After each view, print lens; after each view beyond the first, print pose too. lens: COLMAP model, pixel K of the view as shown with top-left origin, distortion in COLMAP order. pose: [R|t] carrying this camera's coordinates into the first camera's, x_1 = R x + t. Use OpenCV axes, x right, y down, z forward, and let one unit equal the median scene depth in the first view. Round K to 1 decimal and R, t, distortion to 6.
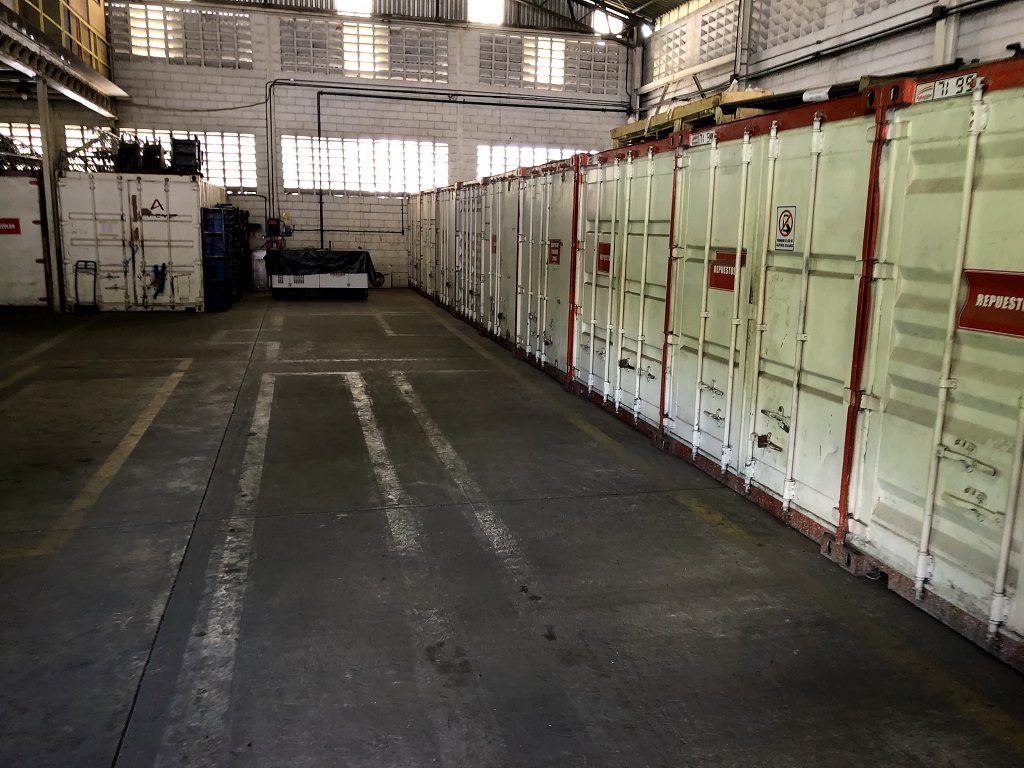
lens RADIAL K [[839.1, 0, 509.2], [0, 839.1, 372.3], [0, 0, 1]] dist [0.030748, -0.009286]
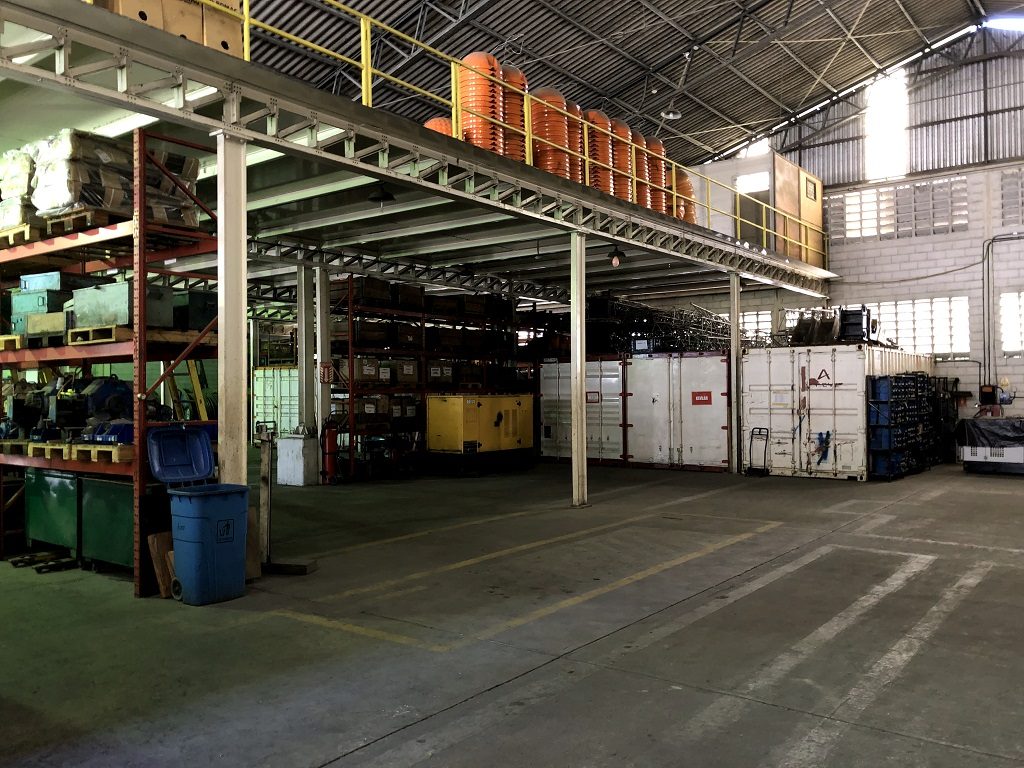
lens RADIAL K [[839.1, 0, 509.2], [0, 839.1, 372.3], [0, 0, 1]] dist [0.030748, -0.009286]
pose [[0.620720, -0.042676, -0.782870, 0.147704], [-0.118066, 0.982043, -0.147145, -0.004384], [0.775092, 0.183766, 0.604535, 0.079501]]
